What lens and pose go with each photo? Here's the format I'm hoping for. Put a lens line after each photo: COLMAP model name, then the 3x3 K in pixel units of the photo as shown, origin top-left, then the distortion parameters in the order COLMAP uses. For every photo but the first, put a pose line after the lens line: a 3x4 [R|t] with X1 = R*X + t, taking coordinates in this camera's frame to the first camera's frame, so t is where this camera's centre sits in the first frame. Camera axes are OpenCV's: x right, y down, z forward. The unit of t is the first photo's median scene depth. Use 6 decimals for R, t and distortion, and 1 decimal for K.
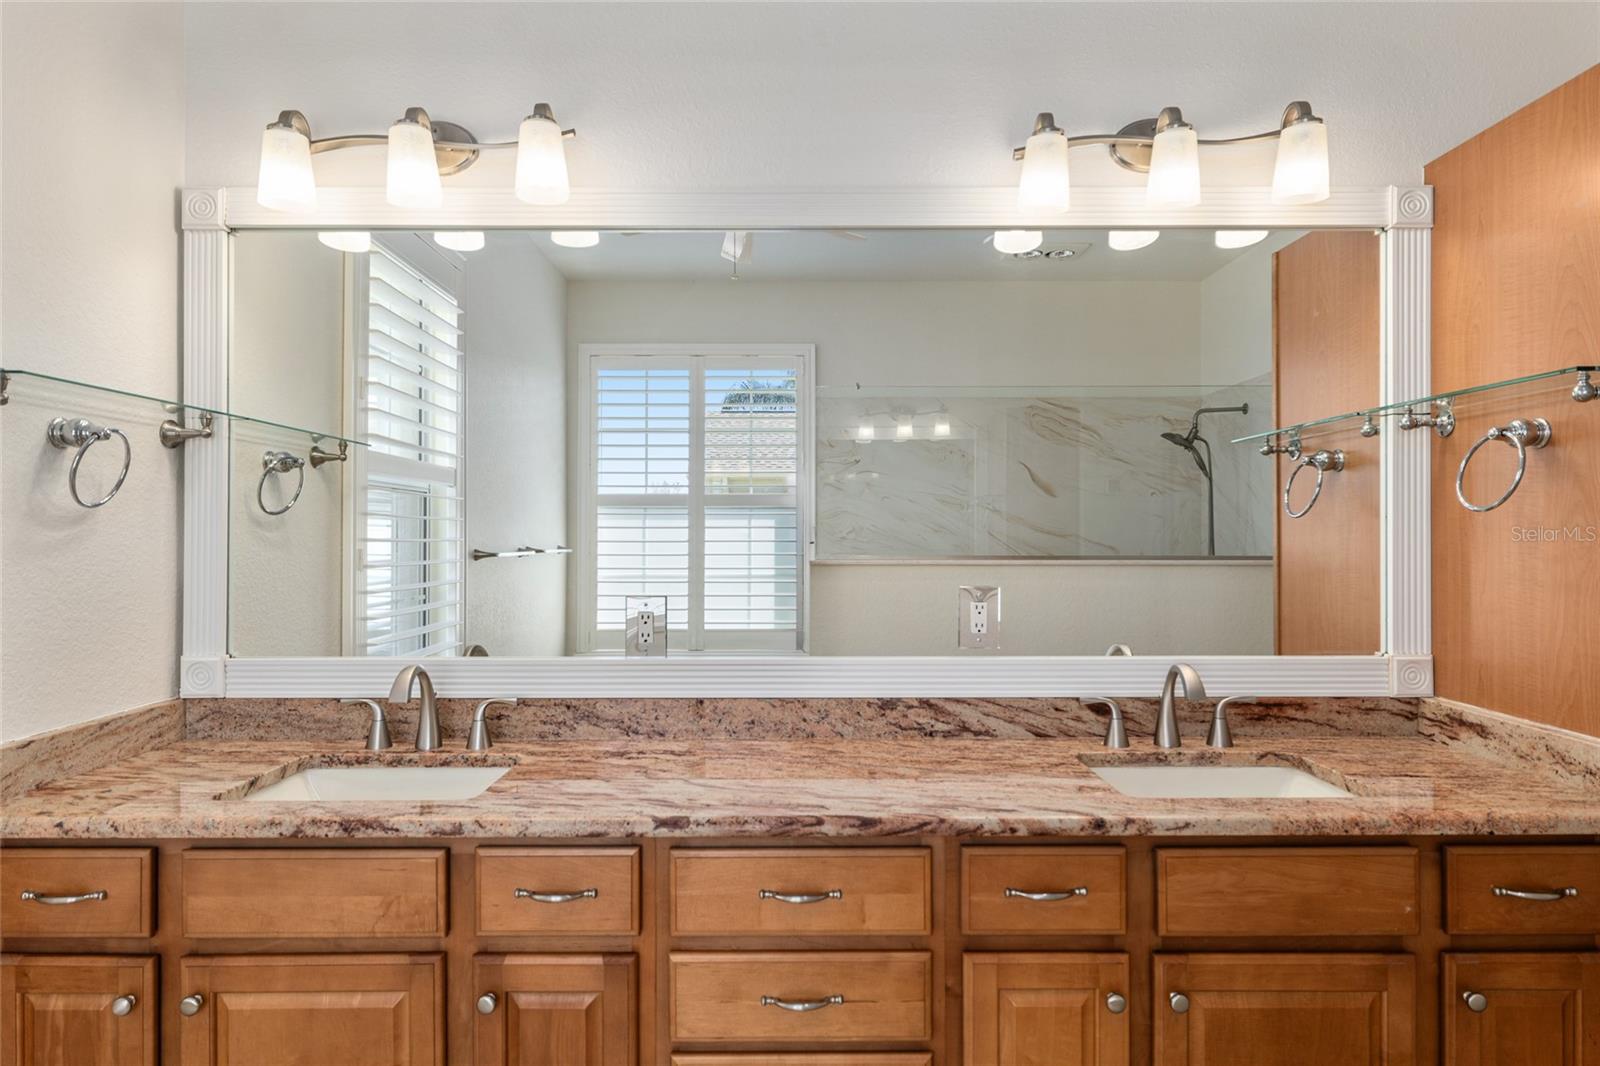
lens RADIAL K [[915.3, 0, 798.5], [0, 915.3, 527.9], [0, 0, 1]] dist [0.003344, 0.001106]
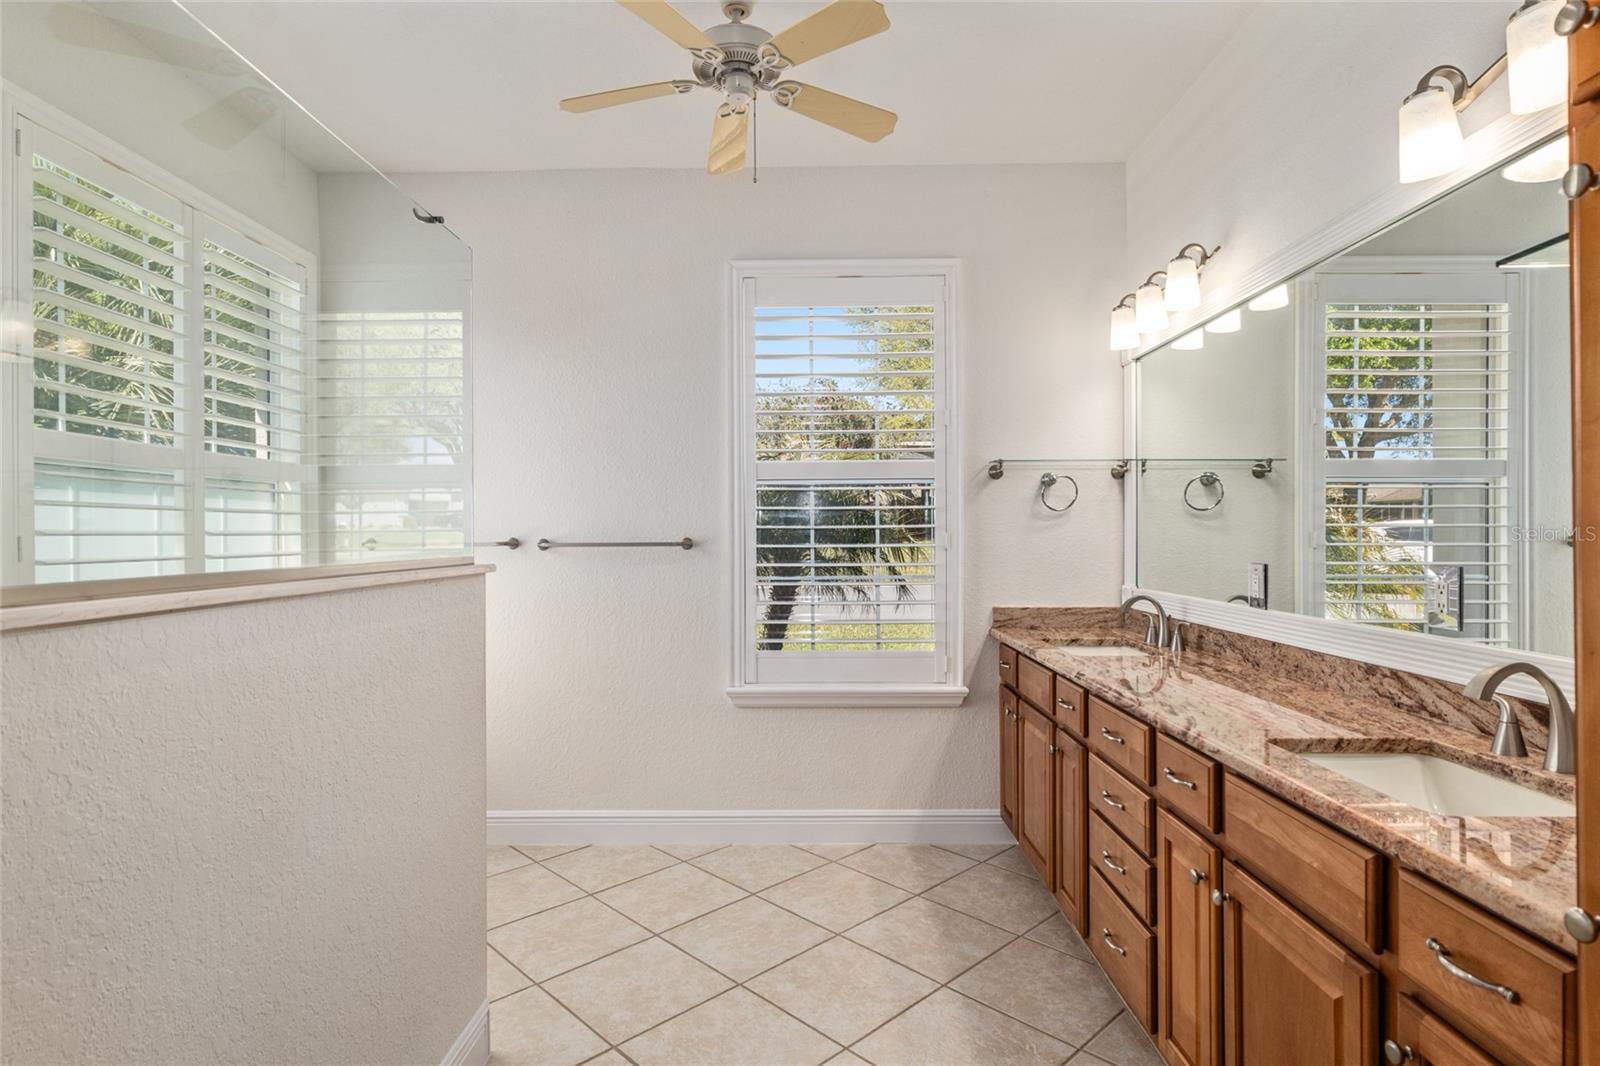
lens RADIAL K [[823.0, 0, 793.7], [0, 823.0, 533.7], [0, 0, 1]] dist [-0.006195, -0.000103]
pose [[-0.025583, -0.002018, -0.999671, 1.085437], [0.008344, 0.999963, -0.002232, 0.028203], [0.999638, -0.008399, -0.025565, 0.344281]]
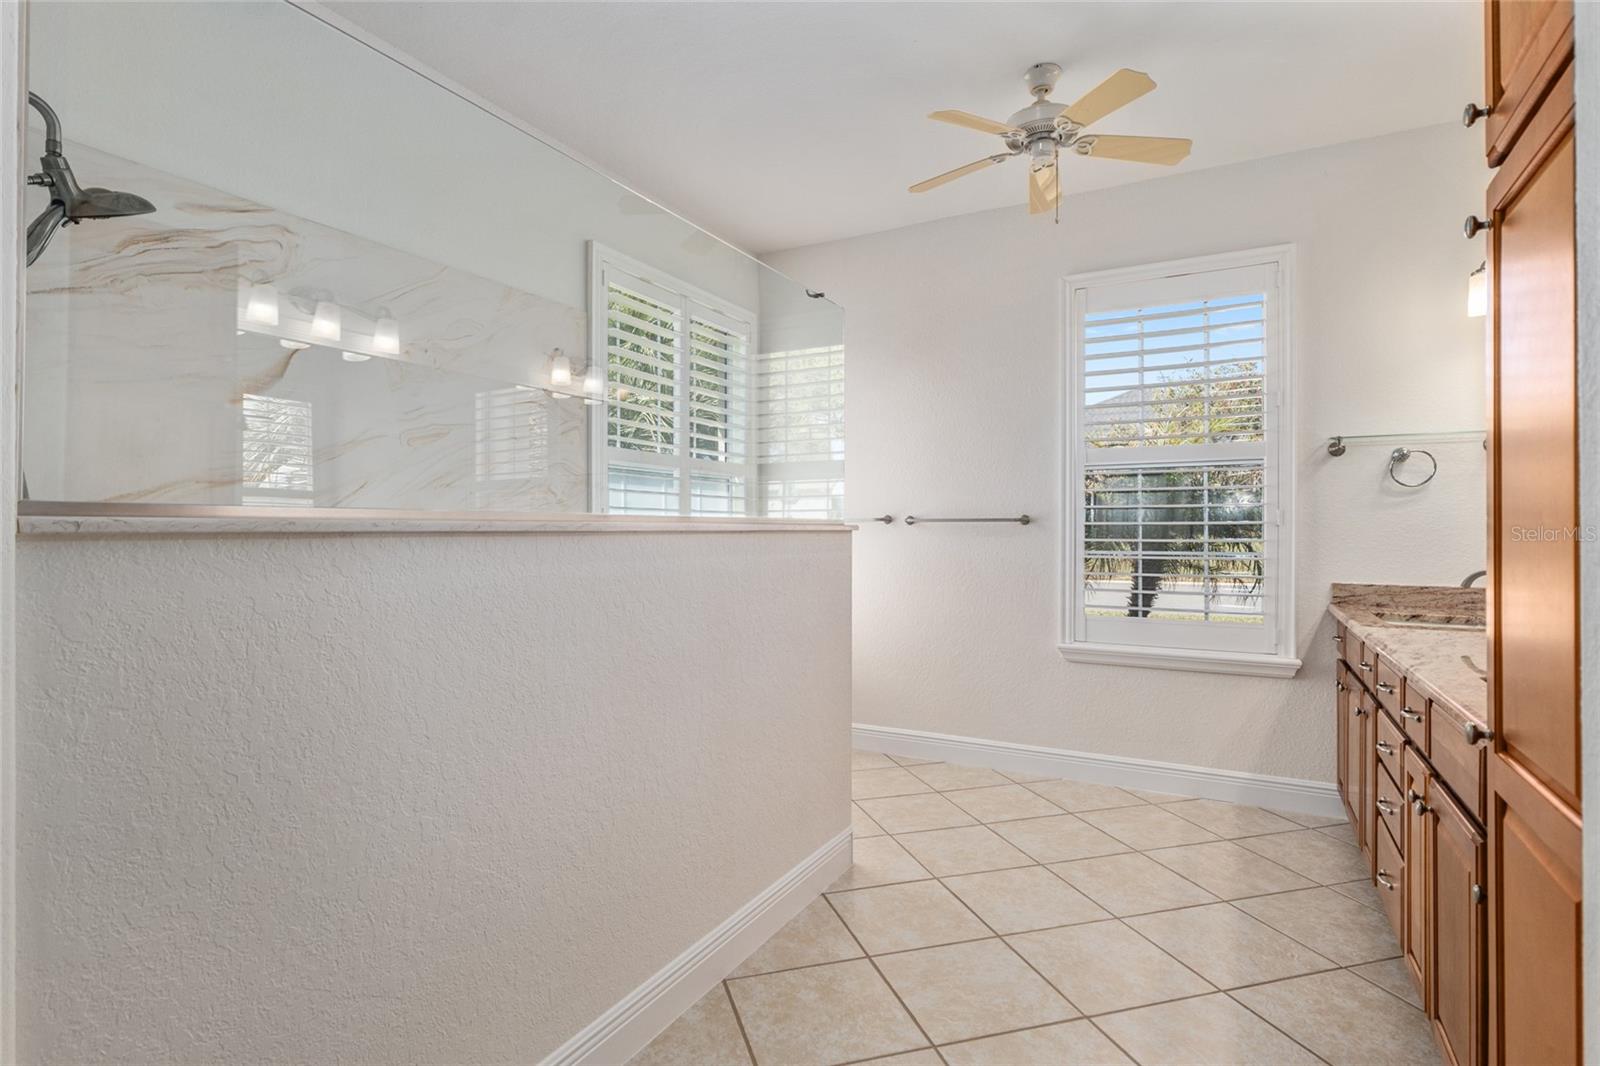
lens RADIAL K [[823.0, 0, 801.5], [0, 823.0, 532.0], [0, 0, 1]] dist [-0.006195, -0.000103]
pose [[-0.486774, -0.002118, -0.873526, 1.429565], [0.002359, 0.999990, -0.003739, 0.078954], [0.873525, -0.003880, -0.486764, 0.589090]]
